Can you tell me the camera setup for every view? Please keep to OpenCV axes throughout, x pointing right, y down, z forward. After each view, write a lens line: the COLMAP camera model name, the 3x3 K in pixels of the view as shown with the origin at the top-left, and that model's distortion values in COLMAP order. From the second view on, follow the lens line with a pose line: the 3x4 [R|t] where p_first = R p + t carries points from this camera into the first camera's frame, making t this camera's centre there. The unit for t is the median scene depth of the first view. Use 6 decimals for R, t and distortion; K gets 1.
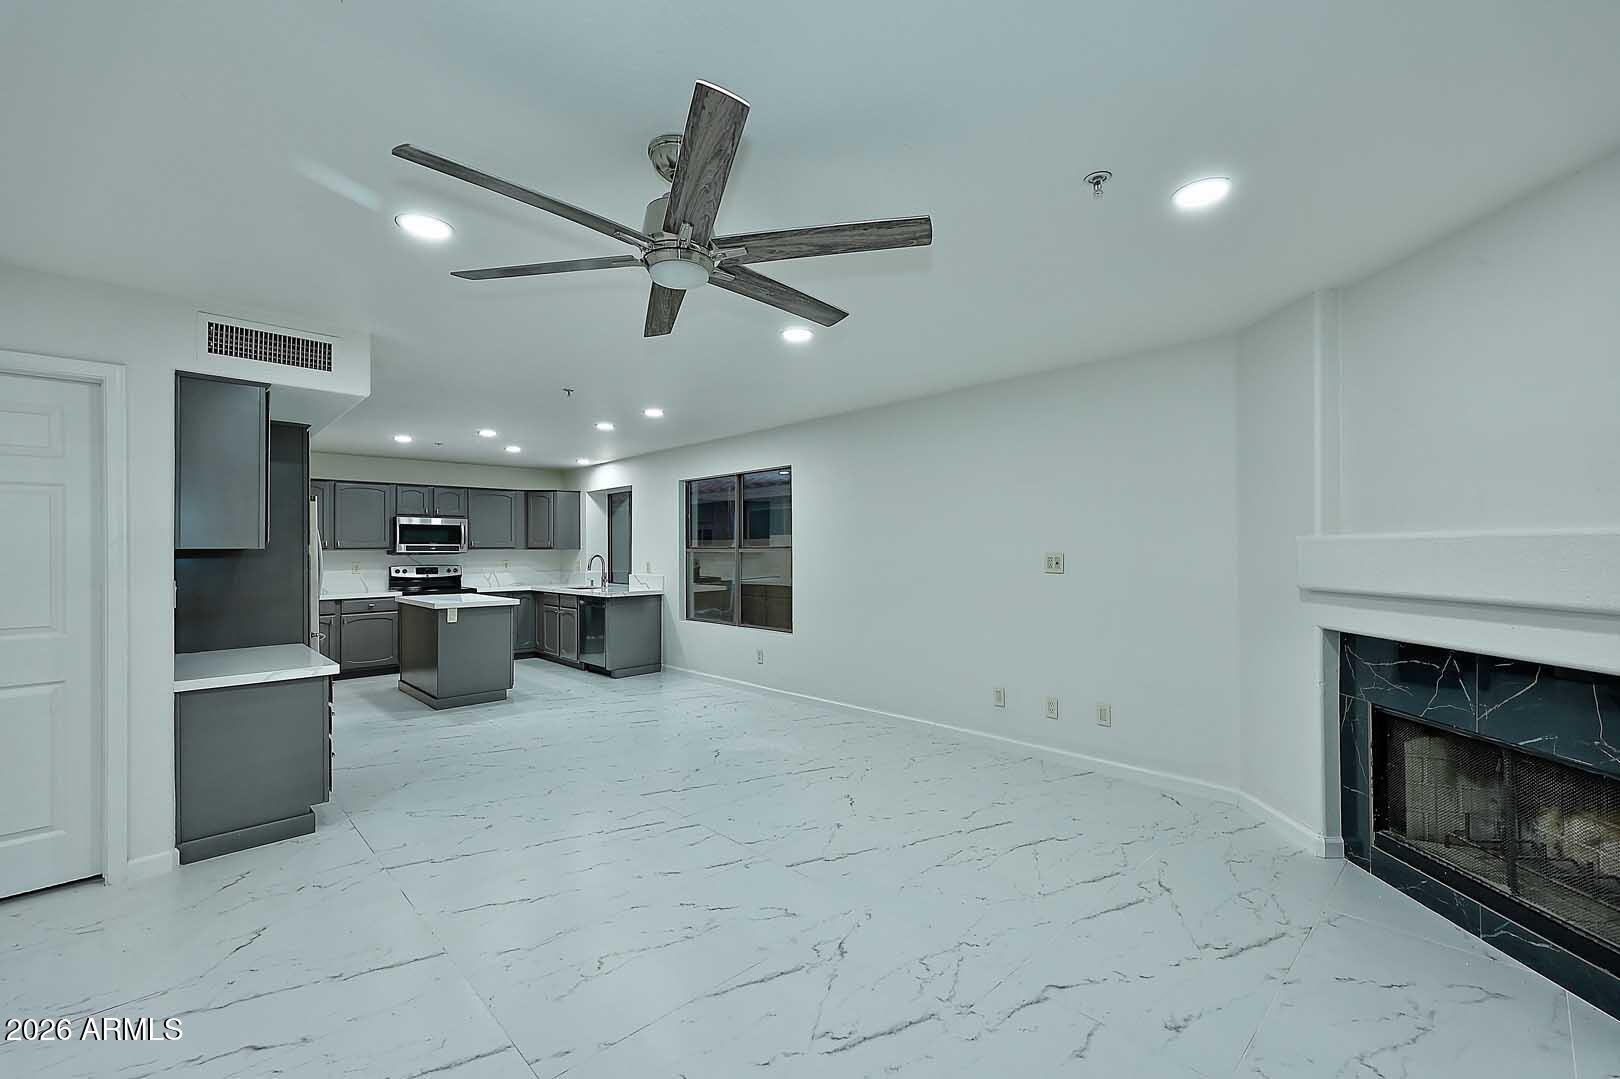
lens RADIAL K [[653.9, 0, 810.0], [0, 653.9, 539.5], [0, 0, 1]] dist [-0.002373, 0.000031]
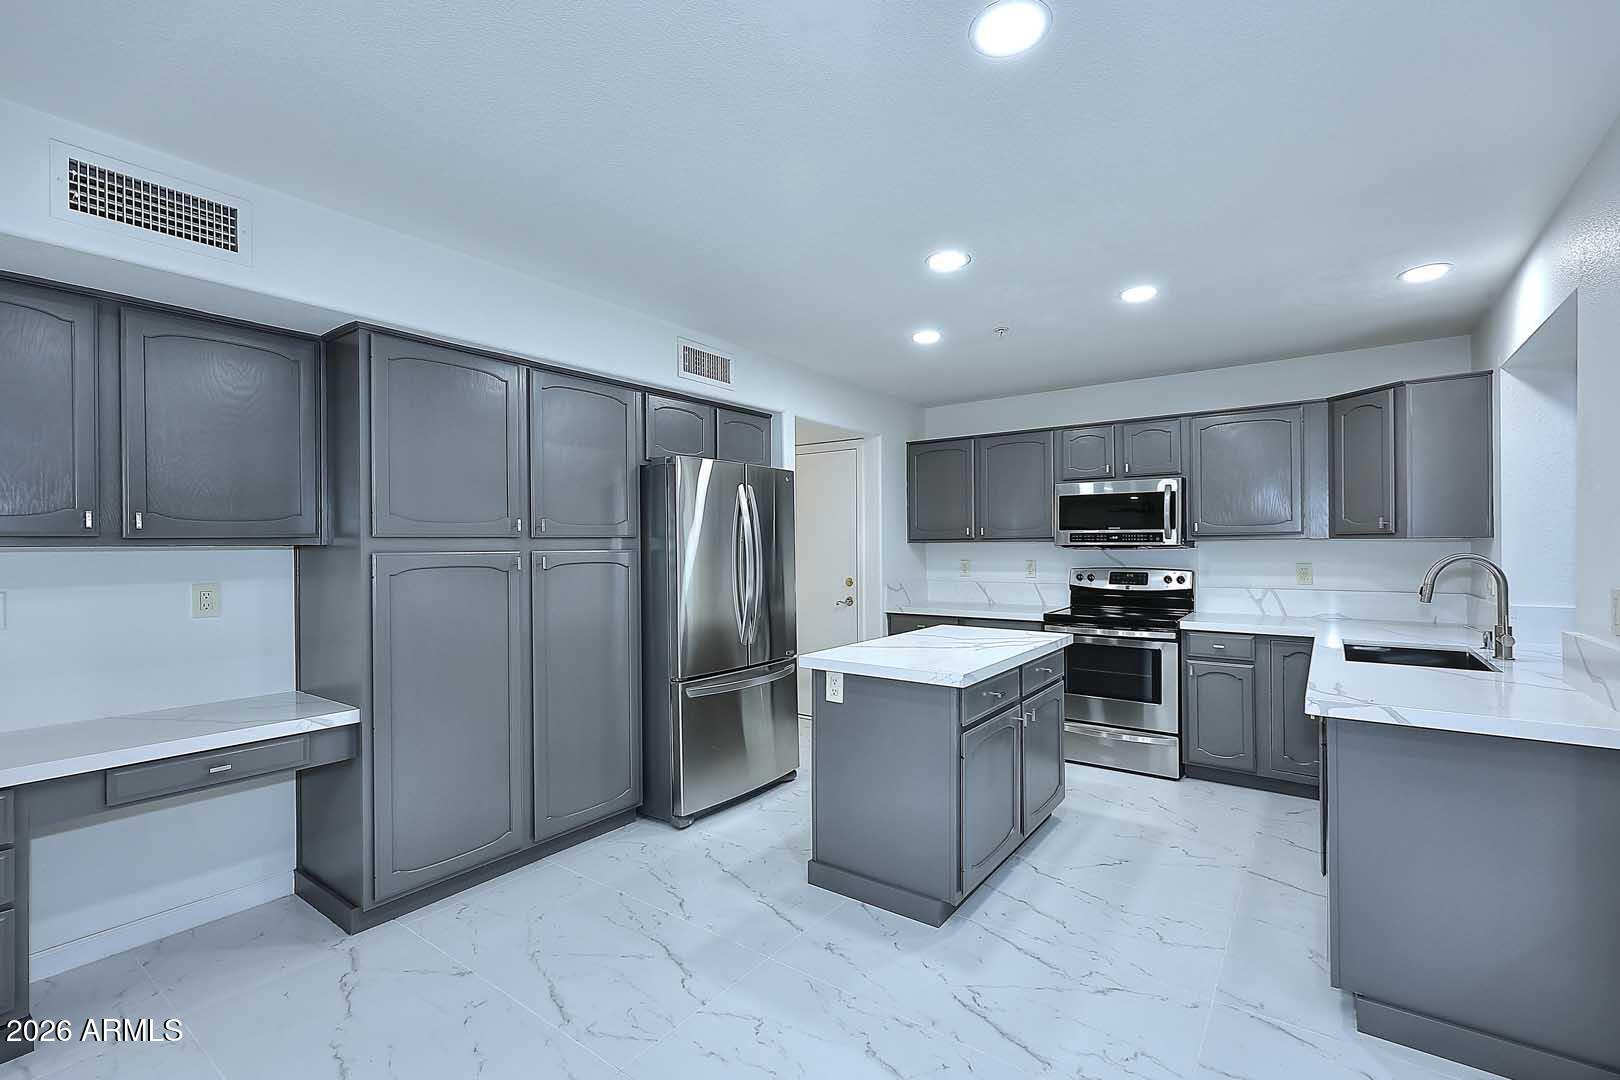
lens RADIAL K [[700.0, 0, 830.2], [0, 700.0, 542.4], [0, 0, 1]] dist [0.000145, 0.000220]
pose [[0.174127, 0.001947, -0.984721, -0.052169], [0.020913, 0.999765, 0.005675, 0.009545], [0.984501, -0.021582, 0.174045, 0.673066]]
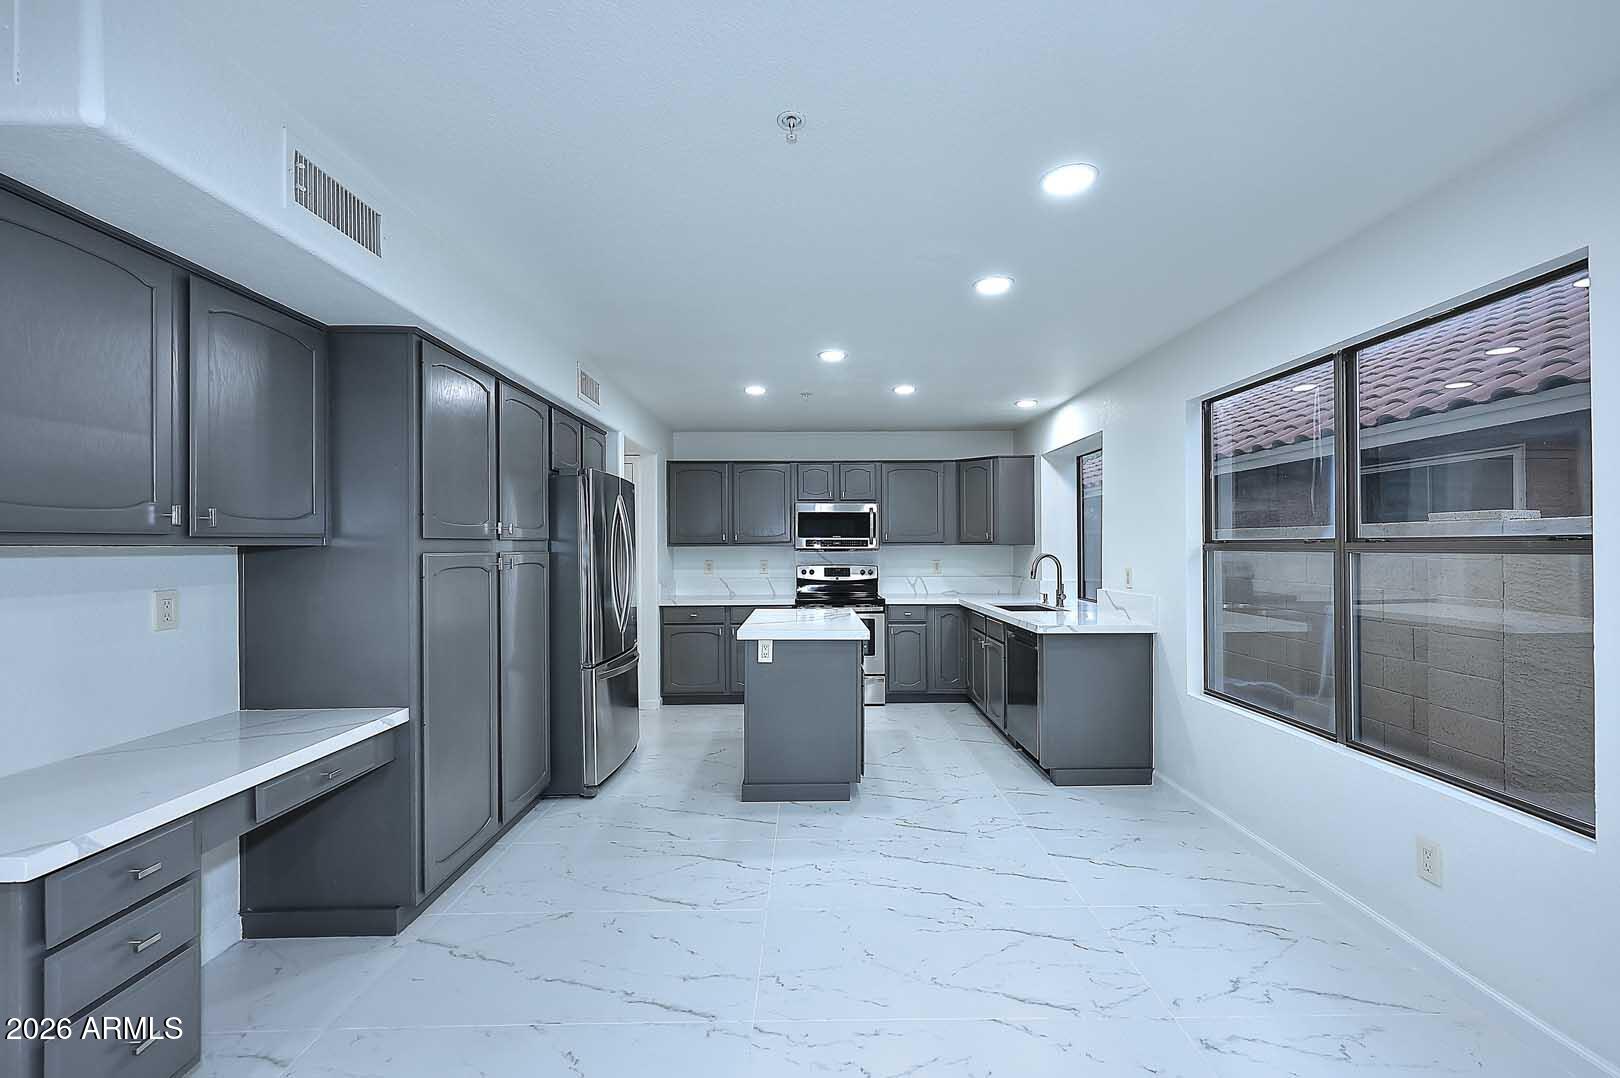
lens RADIAL K [[668.5, 0, 826.5], [0, 668.5, 541.4], [0, 0, 1]] dist [-0.001345, -0.000003]
pose [[0.728214, -0.001215, -0.685348, -0.052740], [0.008743, 0.999934, 0.007517, 0.005561], [0.685294, -0.011466, 0.728177, 0.427060]]
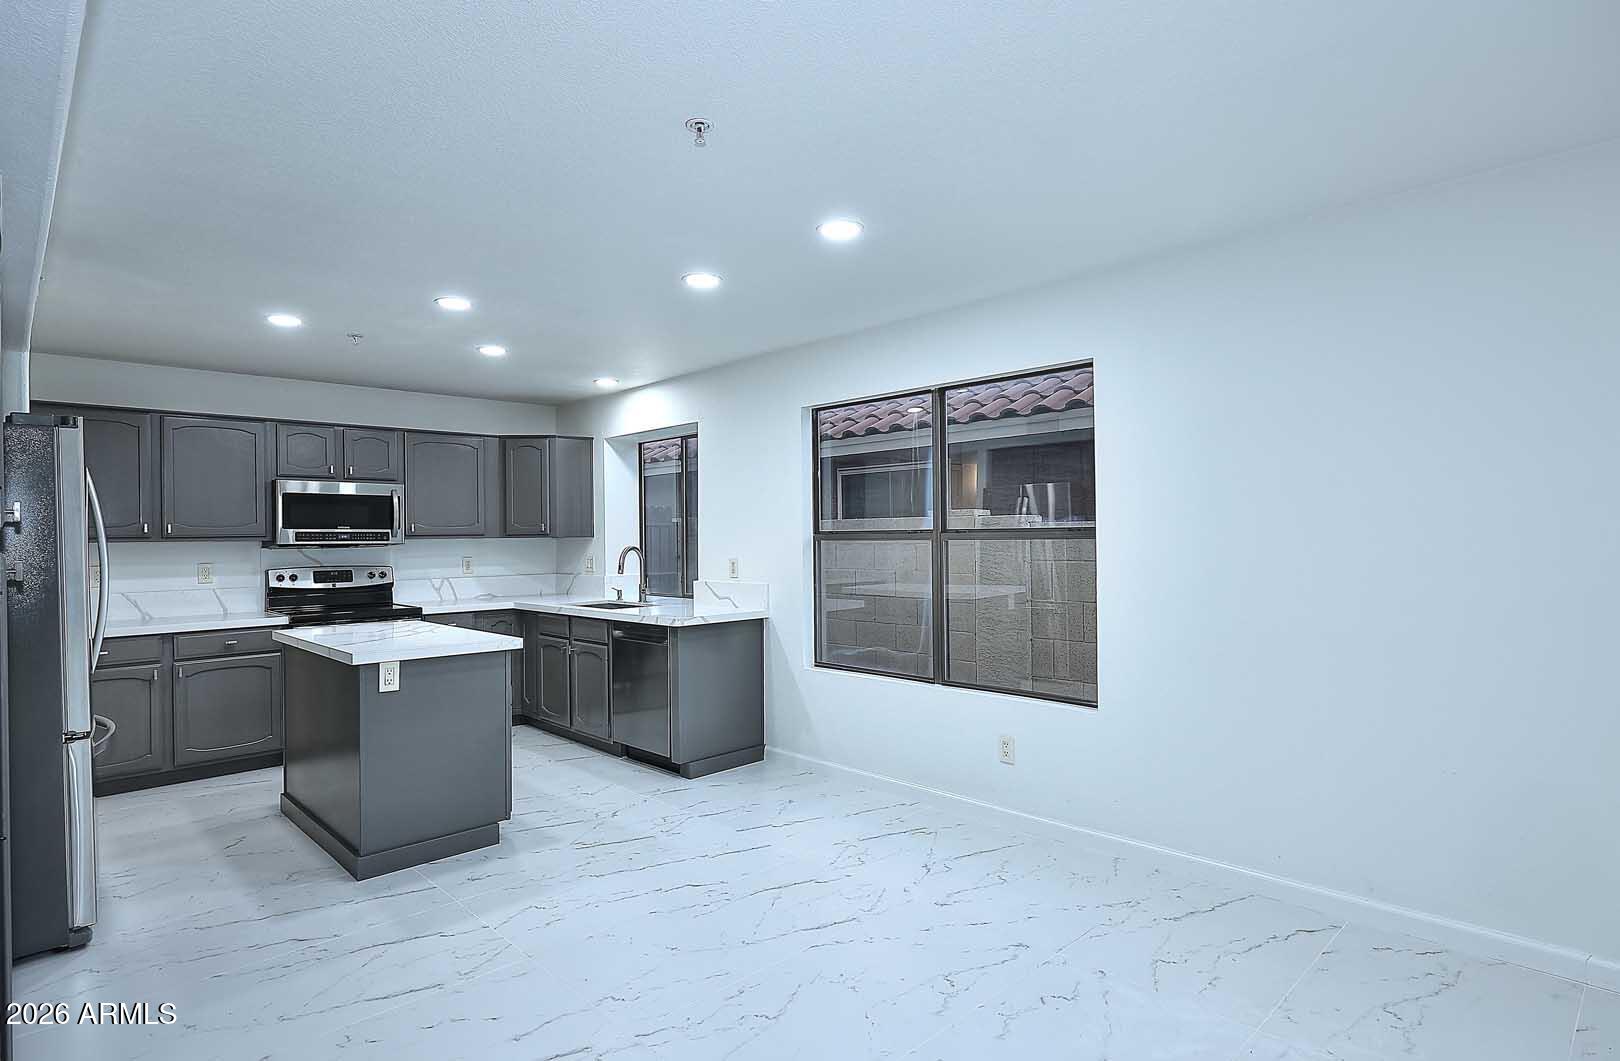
lens RADIAL K [[831.0, 0, 810.0], [0, 831.0, 530.5], [0, 0, 1]] dist [0.003340, 0.000457]
pose [[0.999967, -0.004644, -0.006733, -0.174867], [0.004699, 0.999956, 0.008176, 0.004557], [0.006694, -0.008208, 0.999944, 0.293843]]
